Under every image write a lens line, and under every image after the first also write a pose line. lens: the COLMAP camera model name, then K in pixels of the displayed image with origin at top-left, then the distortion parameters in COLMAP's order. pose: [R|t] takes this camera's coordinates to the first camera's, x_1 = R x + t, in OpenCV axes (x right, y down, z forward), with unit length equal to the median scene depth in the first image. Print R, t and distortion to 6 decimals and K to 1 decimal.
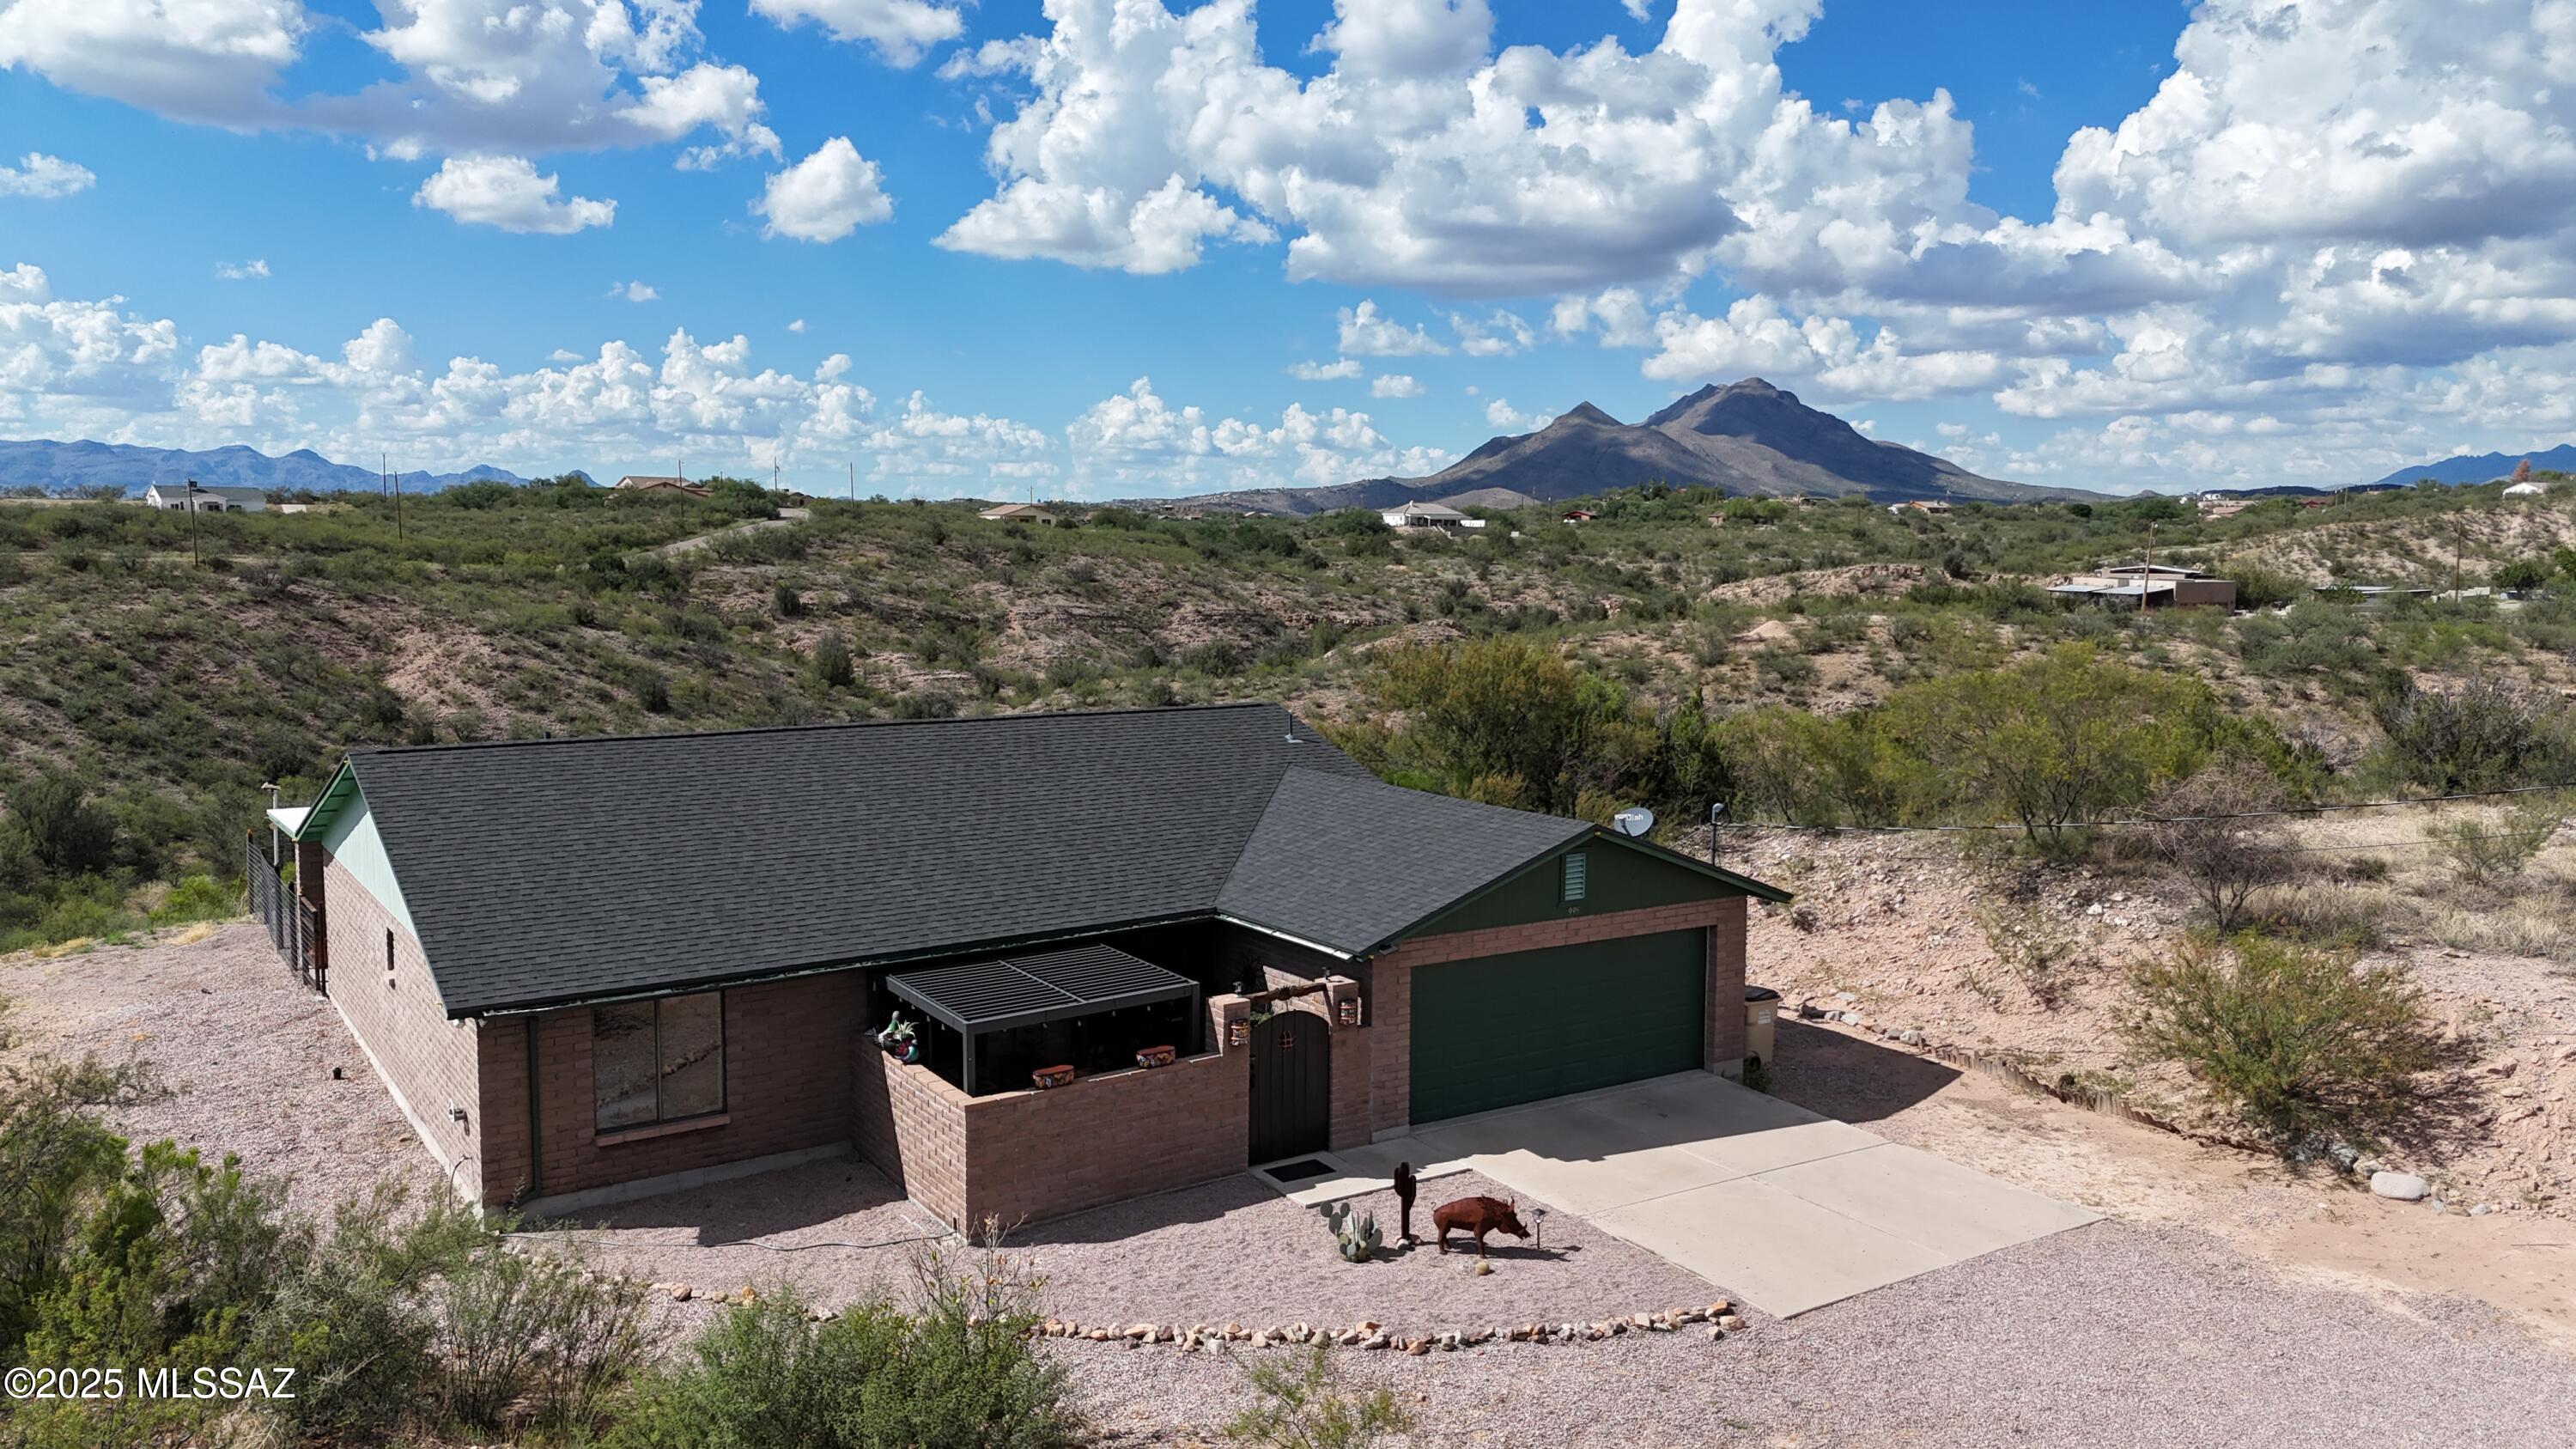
lens RADIAL K [[1885.6, 0, 1288.0], [0, 1885.6, 724.5], [0, 0, 1]] dist [0.076729, -0.069917]
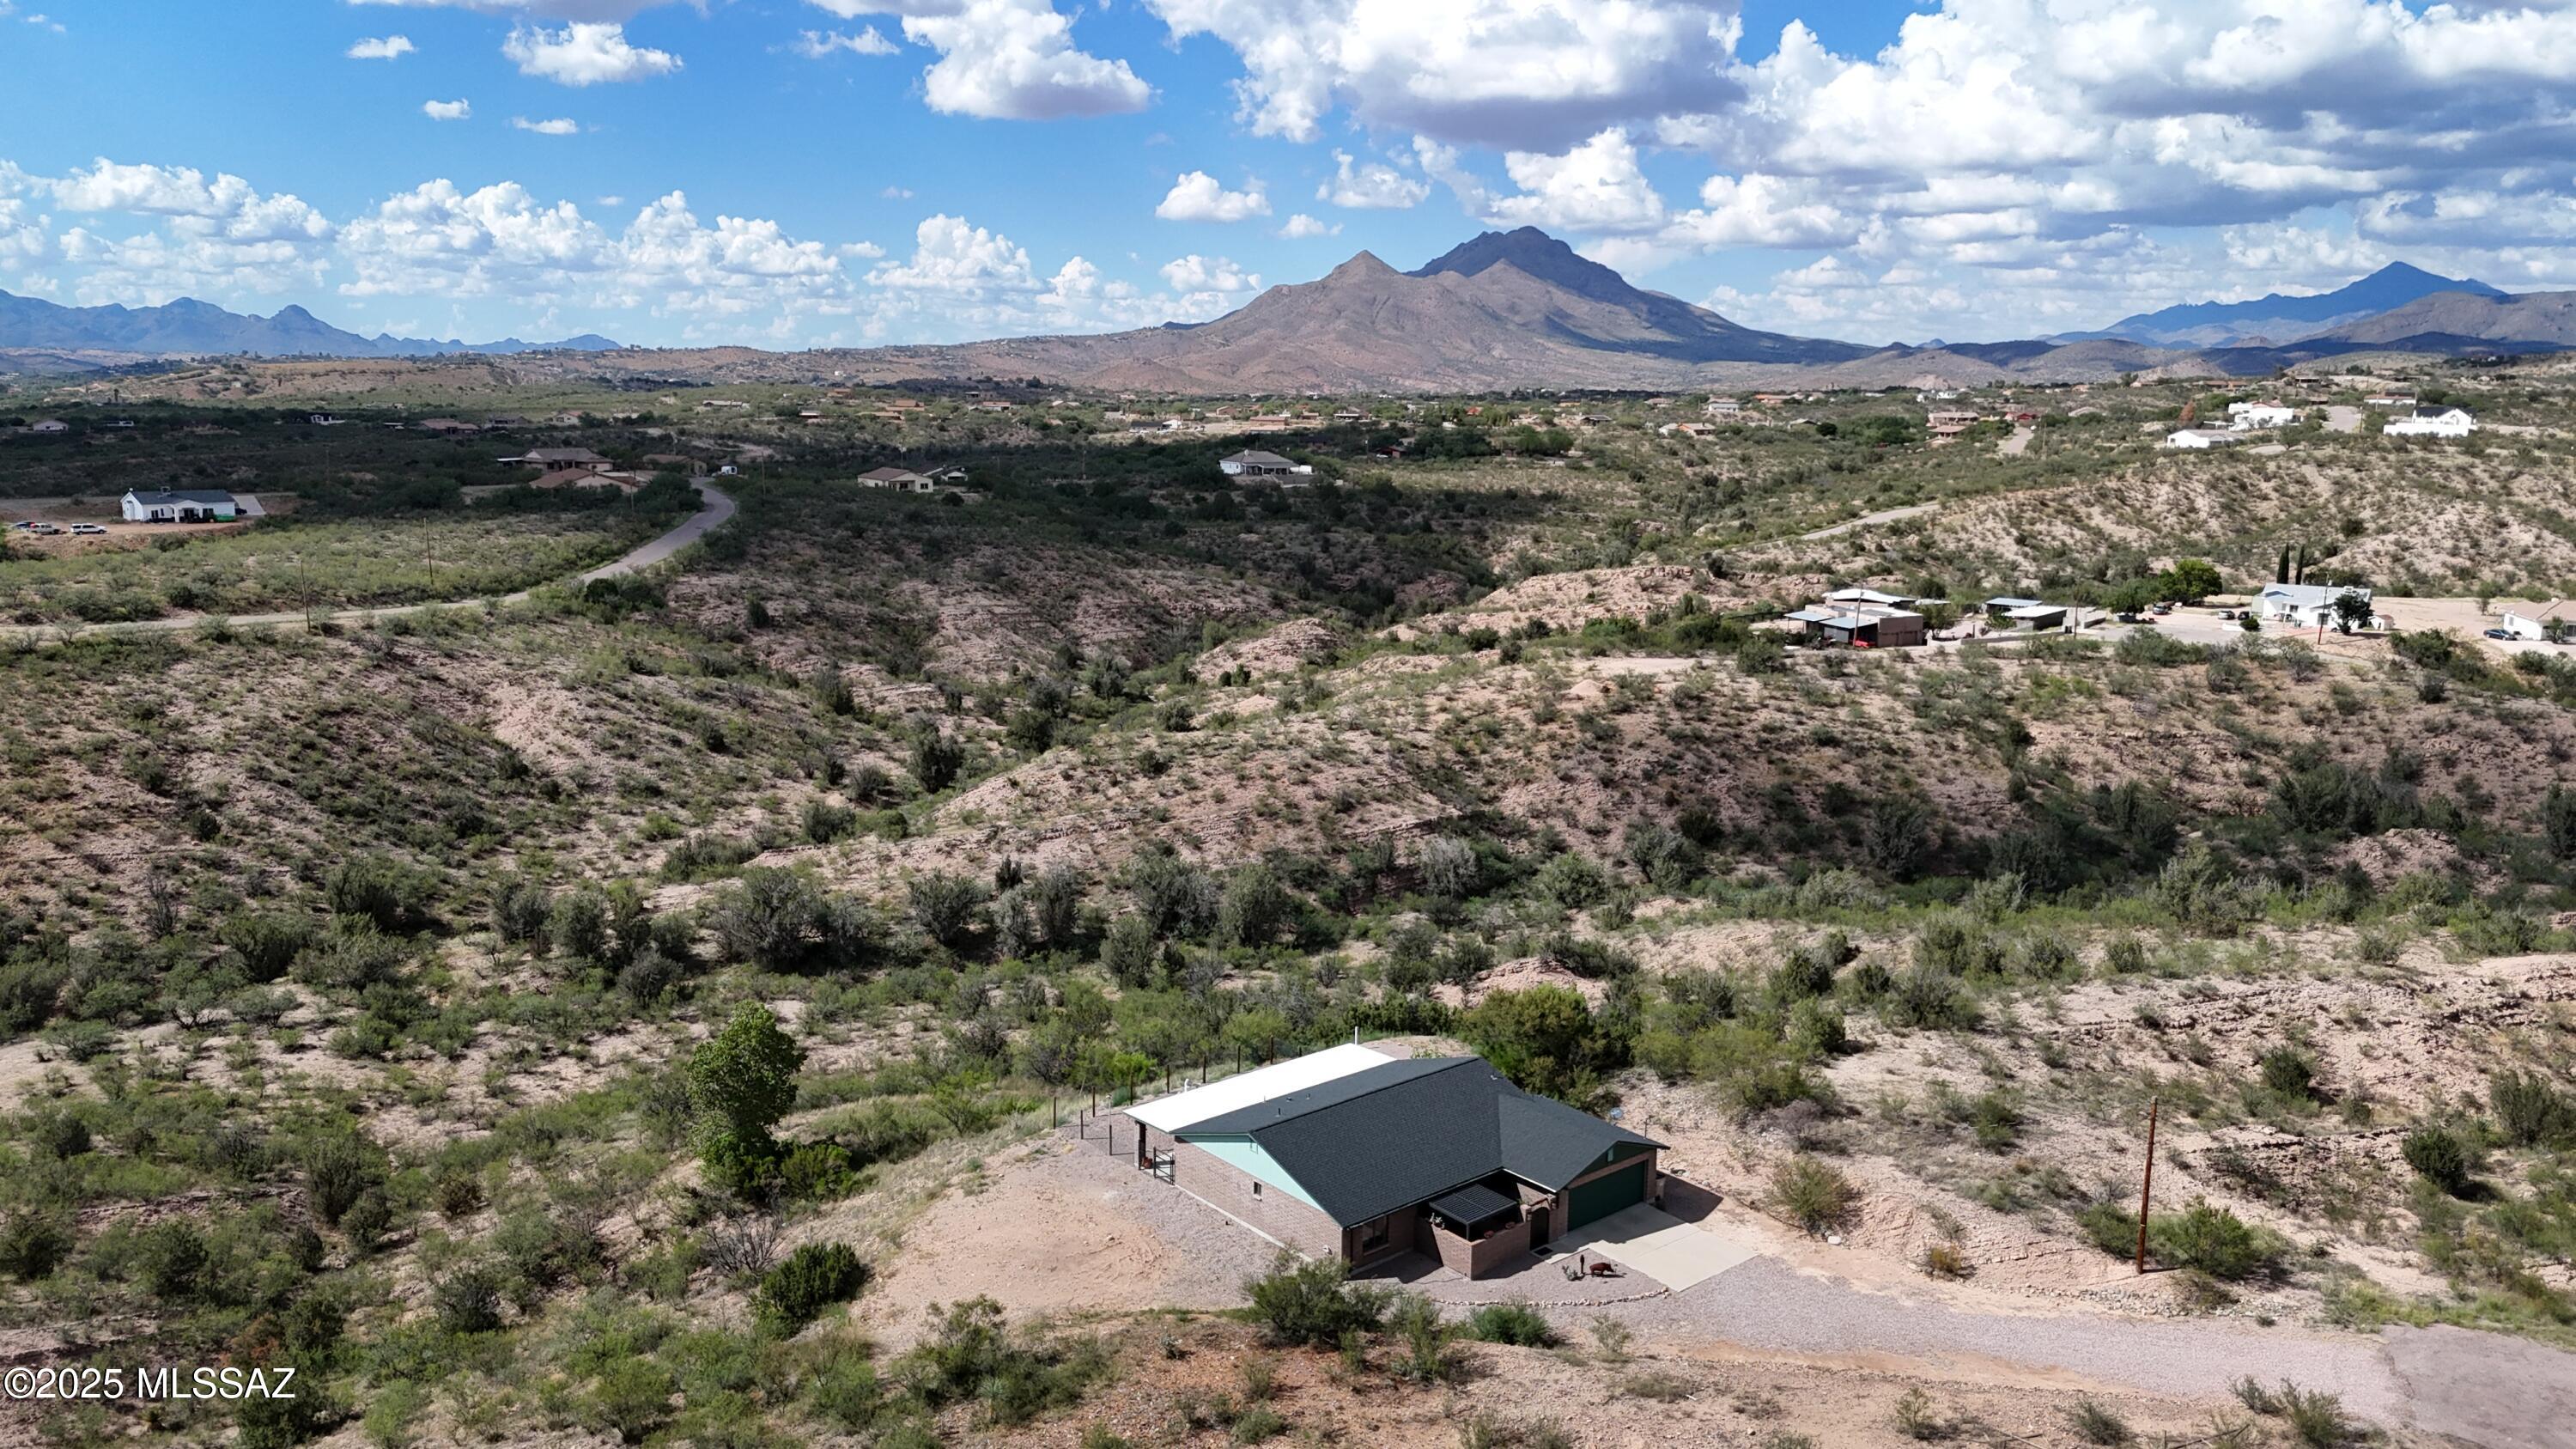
lens RADIAL K [[1862.6, 0, 1288.0], [0, 1862.6, 724.5], [0, 0, 1]] dist [0.112760, -0.184222]
pose [[0.993500, -0.018364, 0.112343, -0.101488], [0.009588, 0.996894, 0.078167, -0.123521], [-0.113430, -0.076582, 0.990590, -0.284033]]
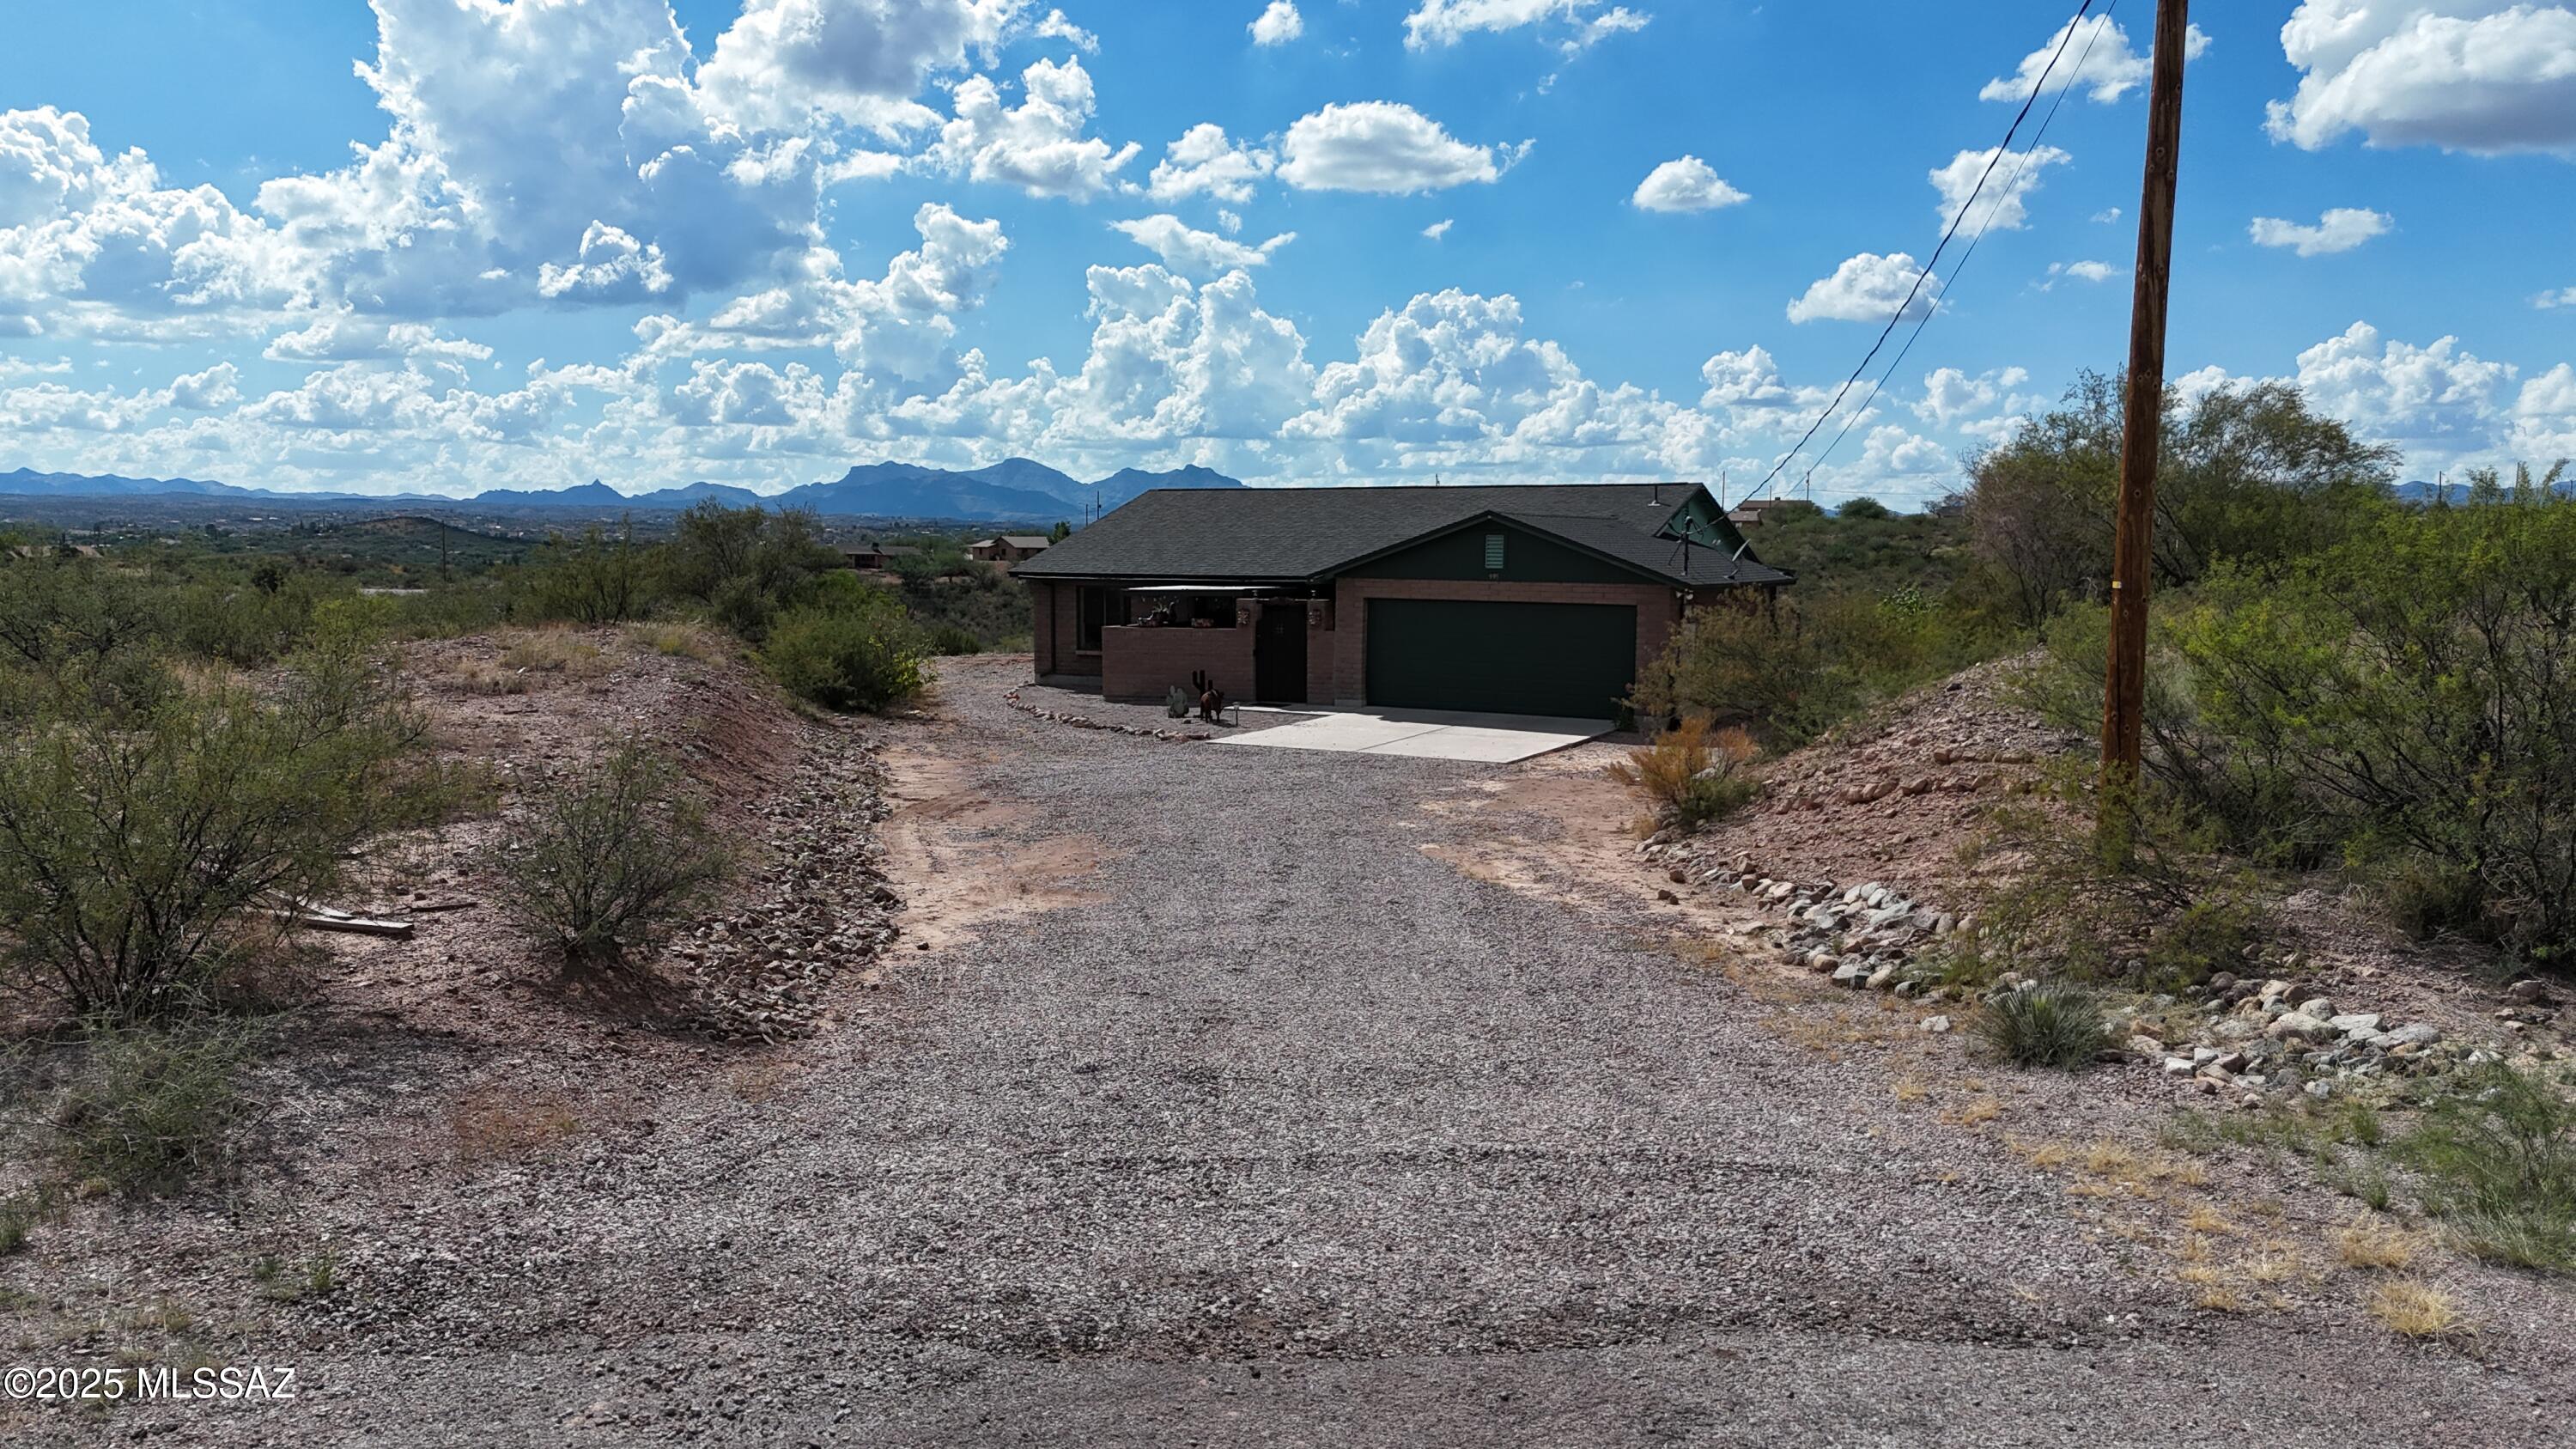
lens RADIAL K [[1885.6, 0, 1288.0], [0, 1885.6, 724.5], [0, 0, 1]] dist [0.076729, -0.069917]
pose [[0.472178, 0.081272, -0.877749, 0.171283], [-0.100166, 0.994238, 0.038175, 0.022148], [0.875794, 0.069895, 0.477598, 0.027700]]
